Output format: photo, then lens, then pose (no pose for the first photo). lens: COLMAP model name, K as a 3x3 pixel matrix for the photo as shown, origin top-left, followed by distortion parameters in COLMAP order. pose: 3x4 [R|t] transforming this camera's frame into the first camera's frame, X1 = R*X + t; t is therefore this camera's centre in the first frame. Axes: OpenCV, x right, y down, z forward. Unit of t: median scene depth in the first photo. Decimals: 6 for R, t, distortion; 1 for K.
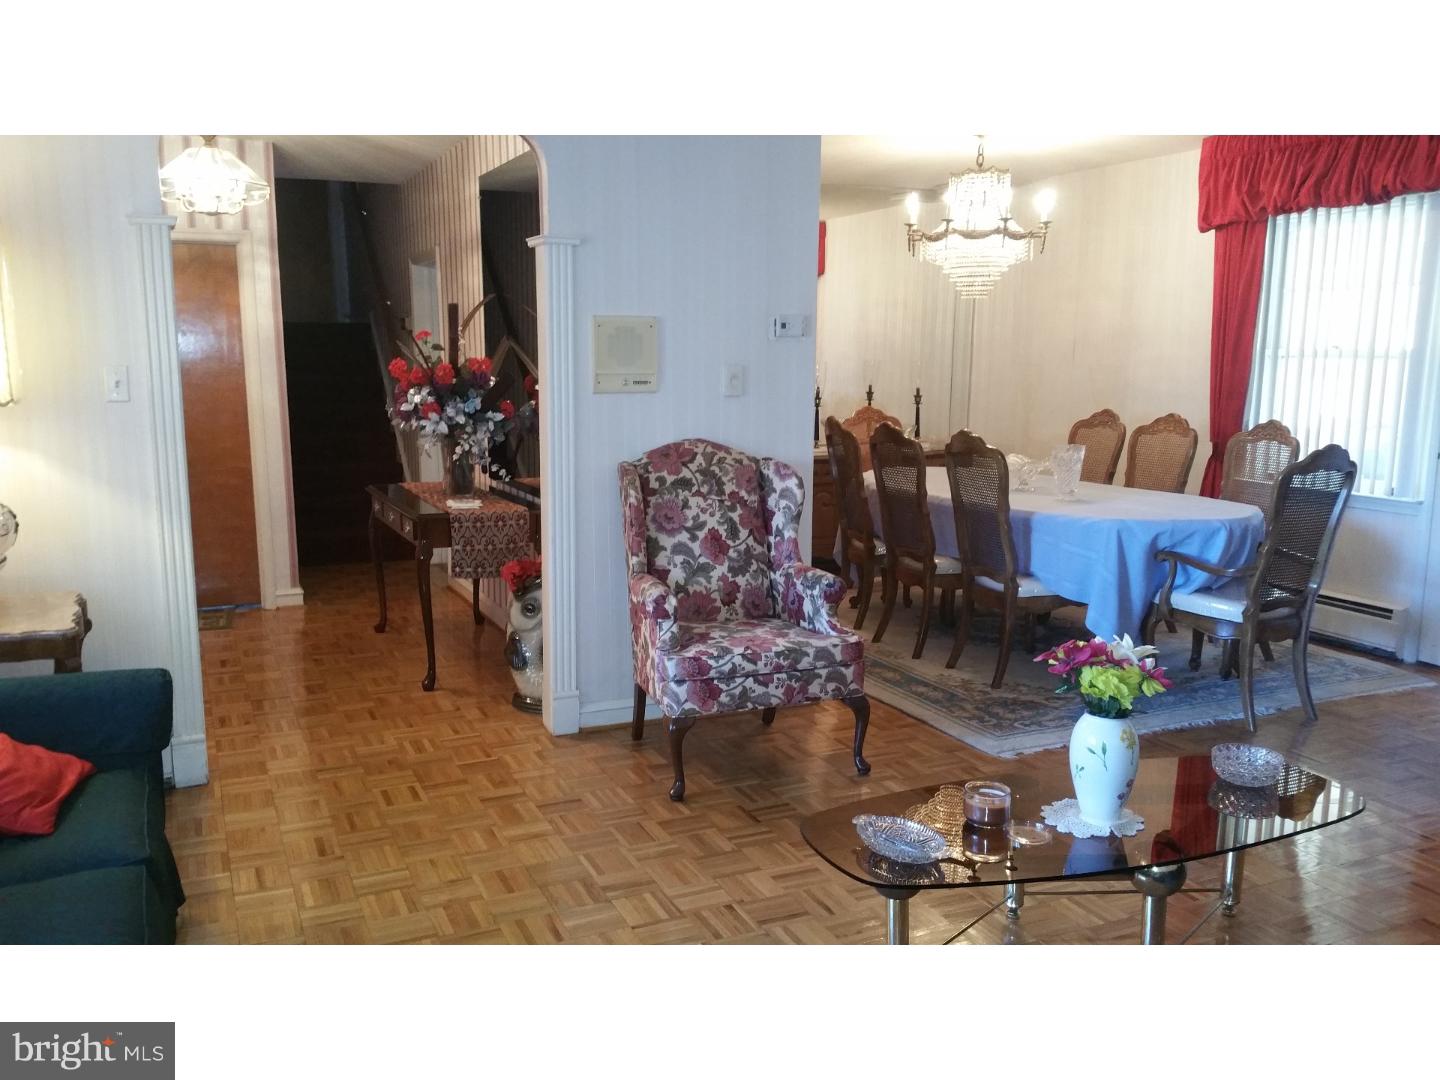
lens RADIAL K [[1191.4, 0, 716.0], [0, 1191.4, 542.1], [0, 0, 1]] dist [0.050675, -0.045147]
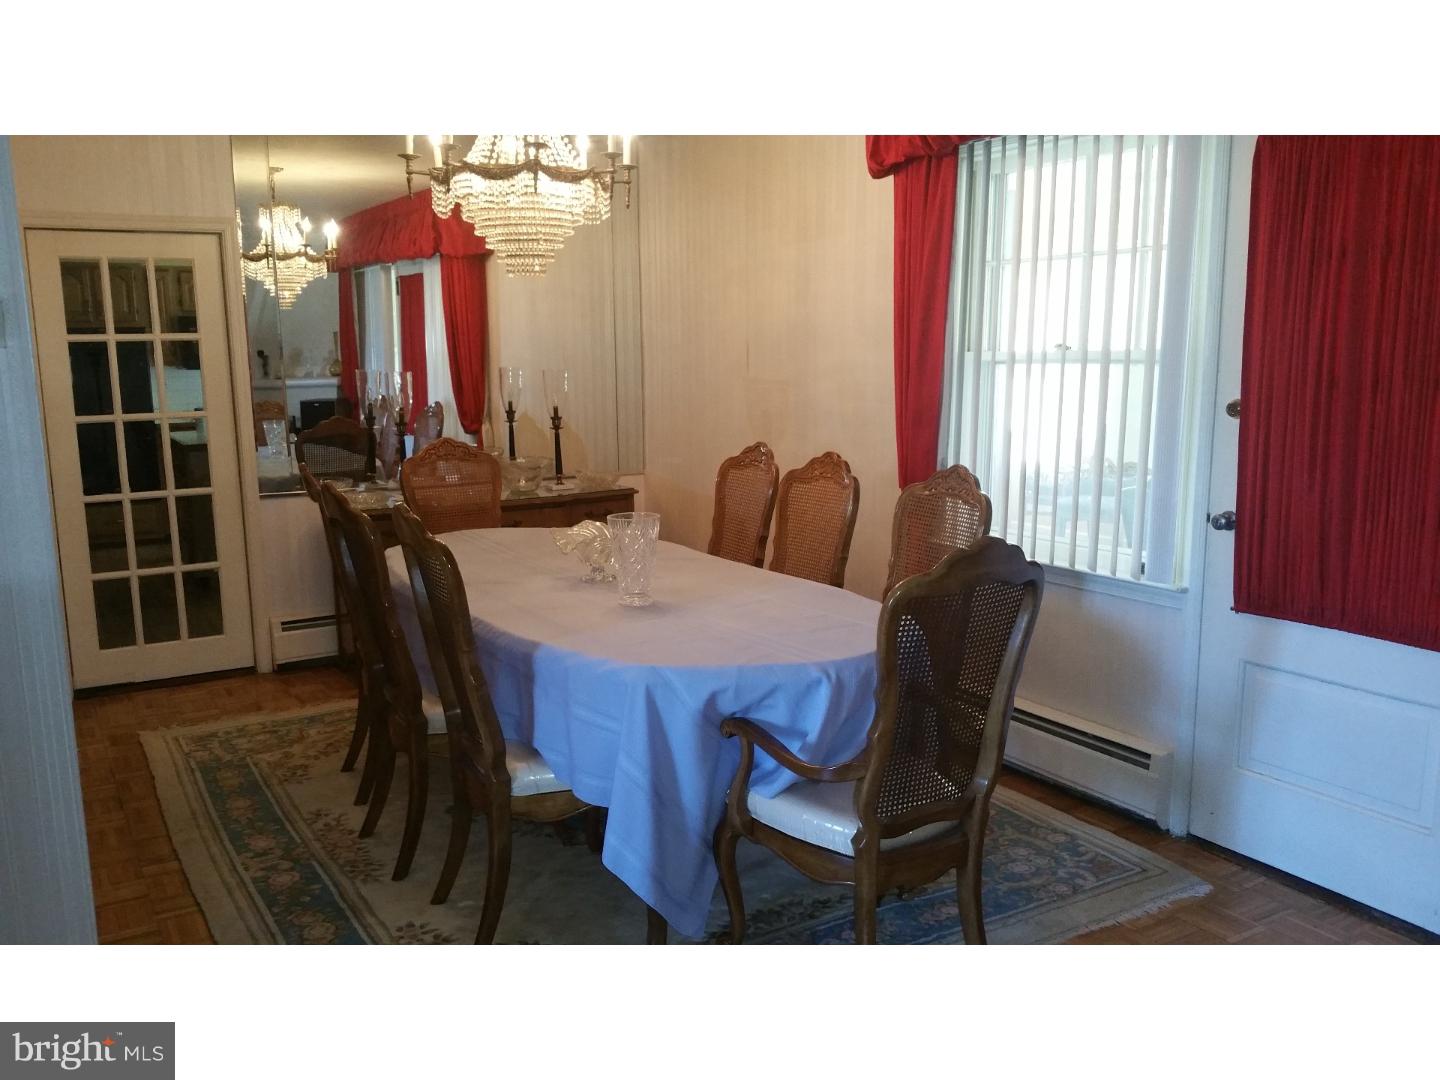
lens RADIAL K [[1191.4, 0, 718.3], [0, 1191.4, 538.5], [0, 0, 1]] dist [0.050675, -0.045147]
pose [[0.994478, -0.031412, 0.100131, 0.276036], [0.031431, 0.999505, 0.001393, -0.068433], [-0.100125, 0.001762, 0.994973, 0.391701]]
